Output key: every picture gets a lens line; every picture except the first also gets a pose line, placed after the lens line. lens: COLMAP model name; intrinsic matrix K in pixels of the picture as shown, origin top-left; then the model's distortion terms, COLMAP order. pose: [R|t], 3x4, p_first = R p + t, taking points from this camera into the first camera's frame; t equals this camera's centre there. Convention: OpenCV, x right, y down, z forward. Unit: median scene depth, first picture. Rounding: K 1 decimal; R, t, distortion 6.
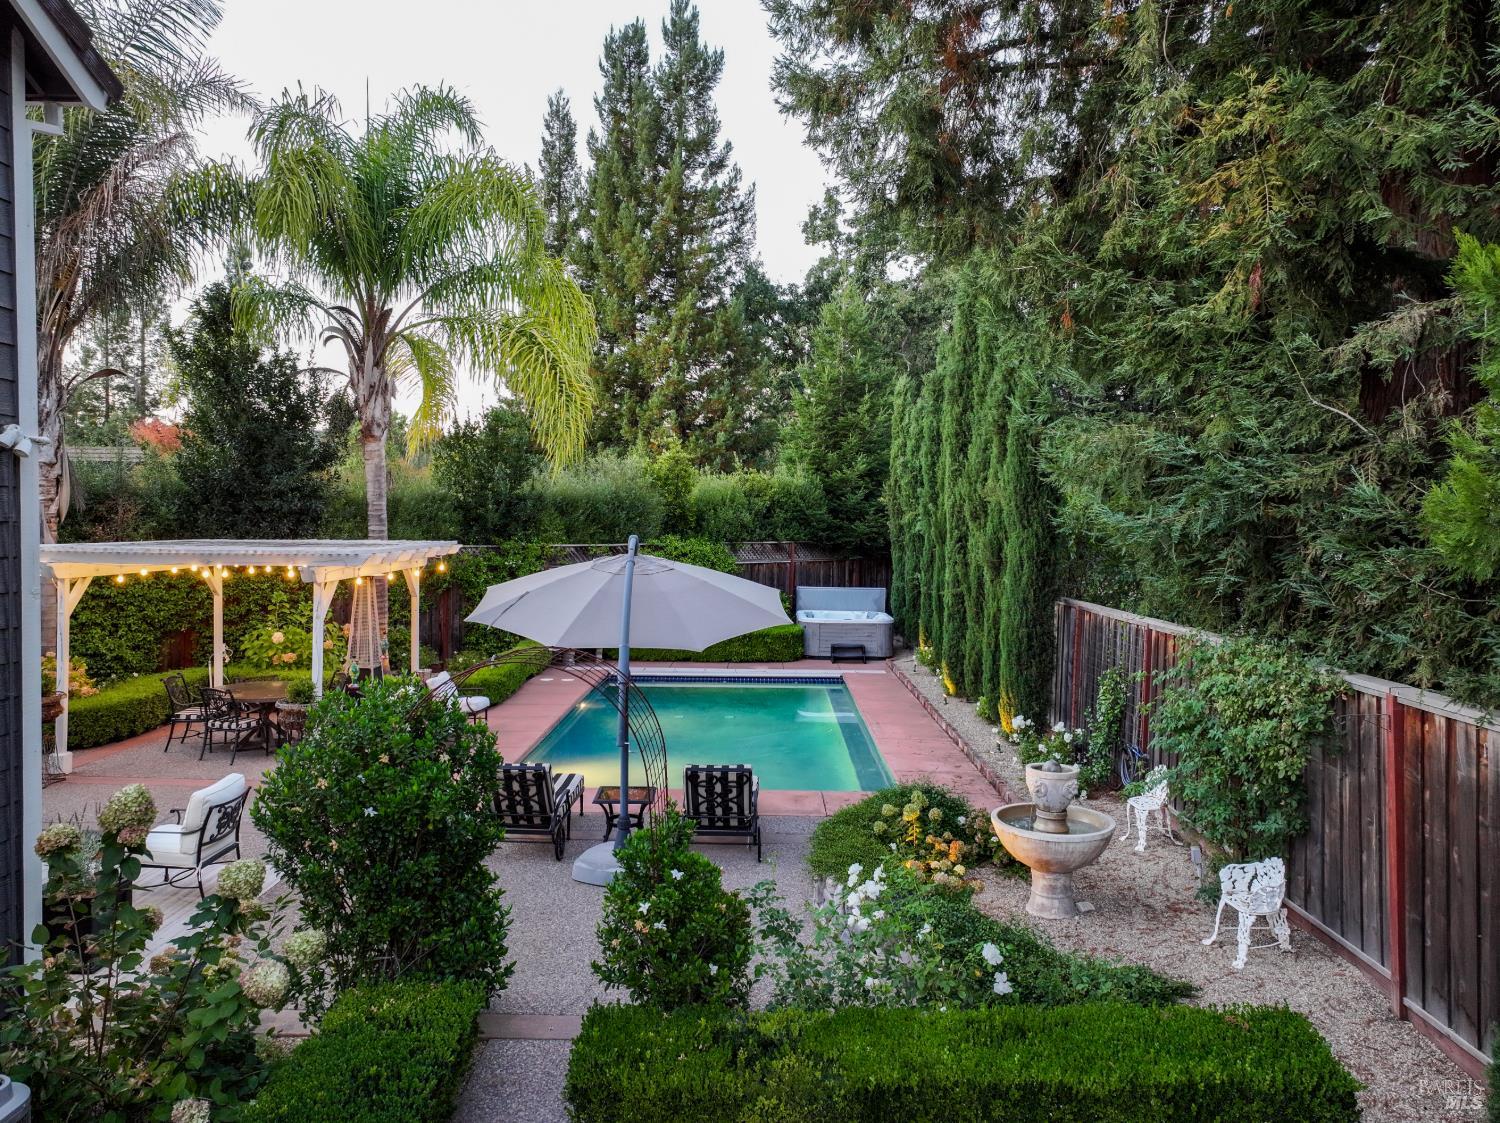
lens RADIAL K [[1040.6, 0, 750.0], [0, 1040.6, 561.5], [0, 0, 1]] dist [0.007592, 0.001054]
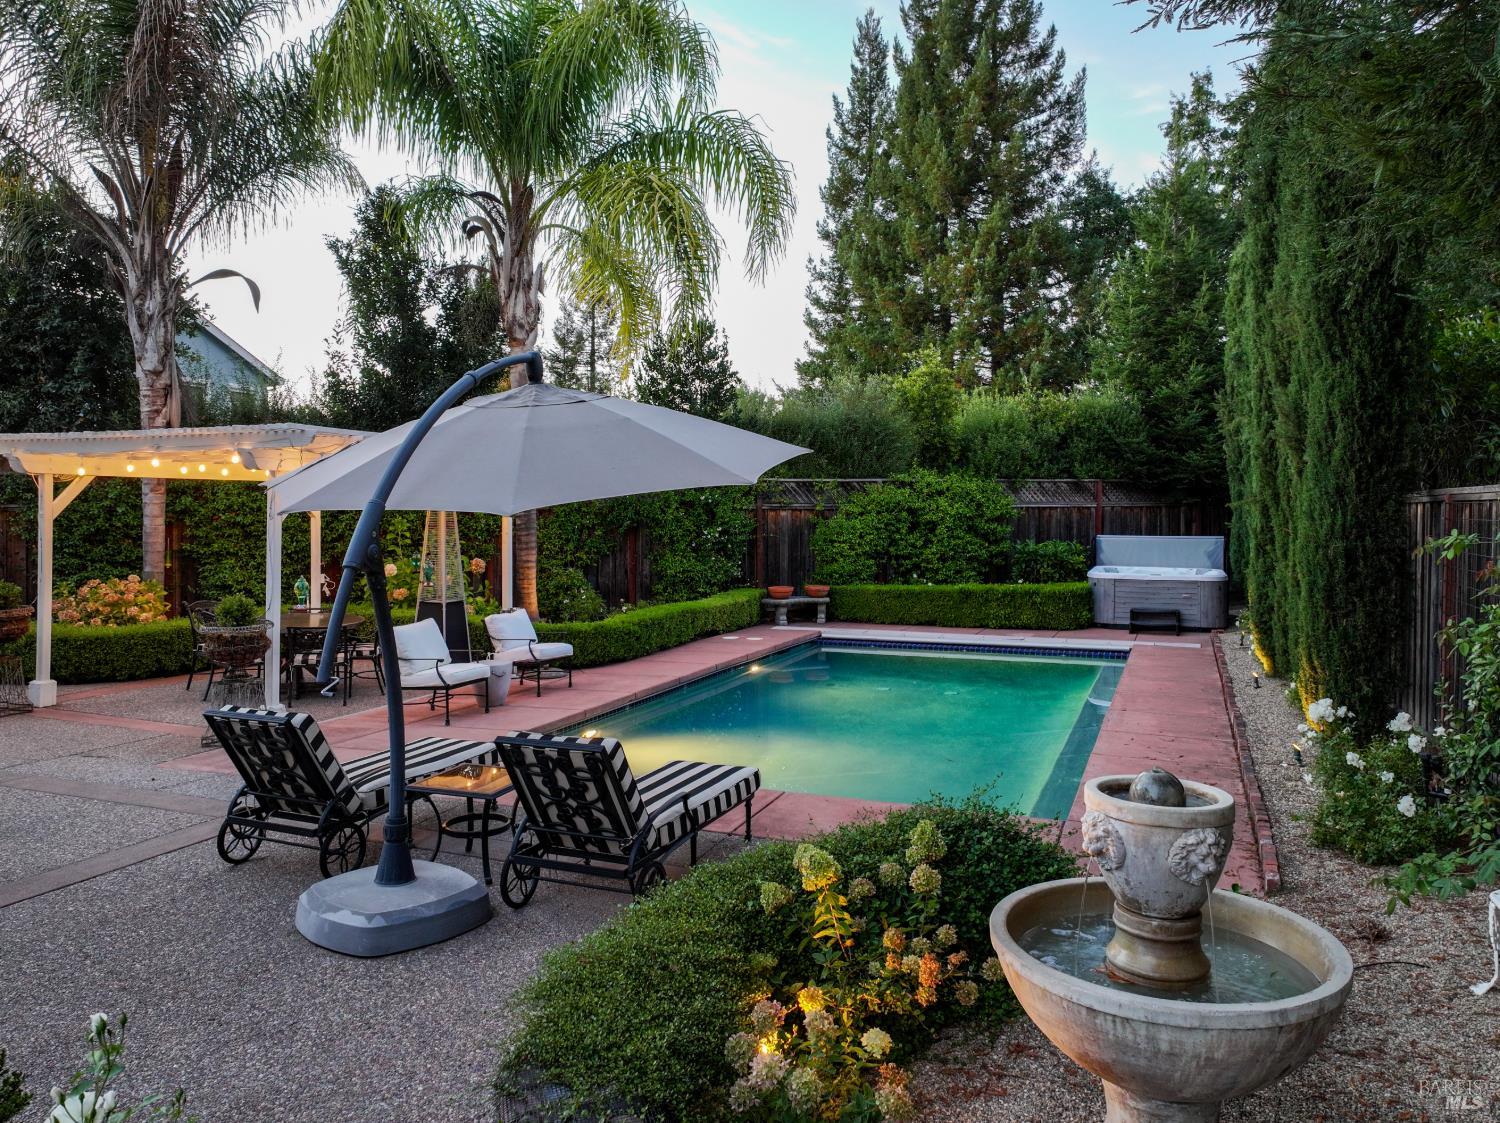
lens RADIAL K [[1066.1, 0, 750.5], [0, 1066.1, 507.7], [0, 0, 1]] dist [0.003172, -0.001176]
pose [[0.933093, -0.011673, -0.359446, 0.083395], [-0.002614, 0.999227, -0.039236, 0.032926], [0.359626, 0.037551, 0.932341, 0.171534]]
